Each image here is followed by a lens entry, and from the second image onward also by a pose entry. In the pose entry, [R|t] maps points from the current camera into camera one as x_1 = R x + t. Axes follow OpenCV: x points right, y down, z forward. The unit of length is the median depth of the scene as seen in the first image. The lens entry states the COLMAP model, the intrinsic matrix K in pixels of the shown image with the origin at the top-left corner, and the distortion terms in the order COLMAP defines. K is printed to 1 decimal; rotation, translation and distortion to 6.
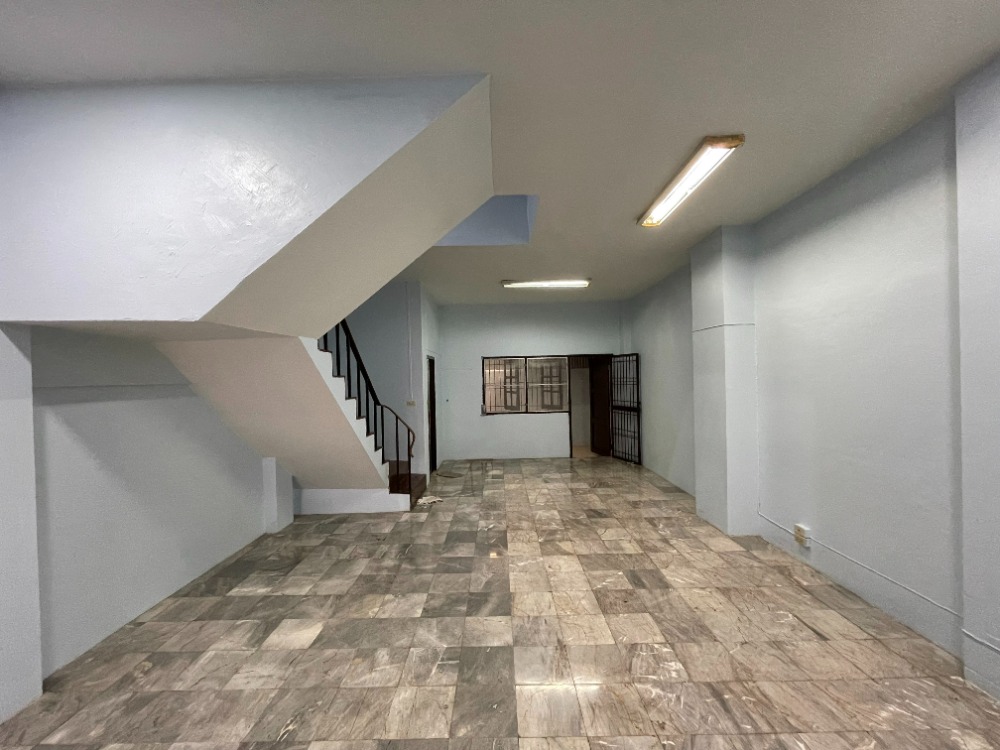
lens RADIAL K [[401.5, 0, 500.7], [0, 401.5, 377.4], [0, 0, 1]] dist [-0.002476, 0.003081]
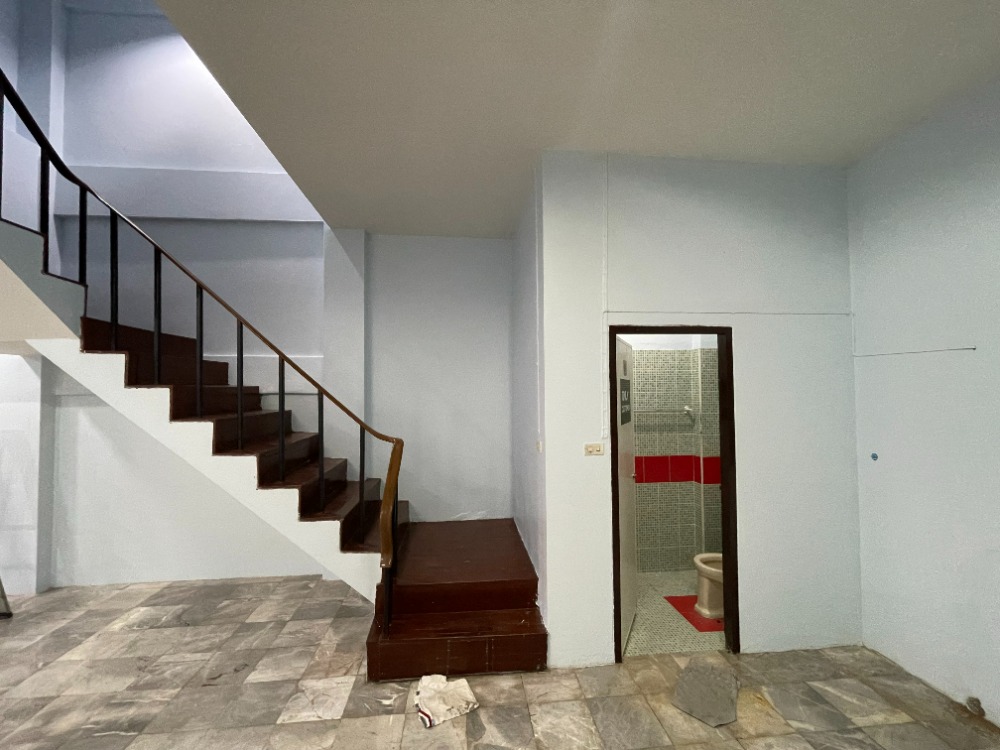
lens RADIAL K [[401.5, 0, 498.0], [0, 401.5, 379.3], [0, 0, 1]] dist [-0.002476, 0.003081]
pose [[0.092714, -0.004584, -0.995682, 0.362019], [0.004750, 0.999980, -0.004161, -0.026611], [0.995681, -0.004343, 0.092734, 1.558477]]
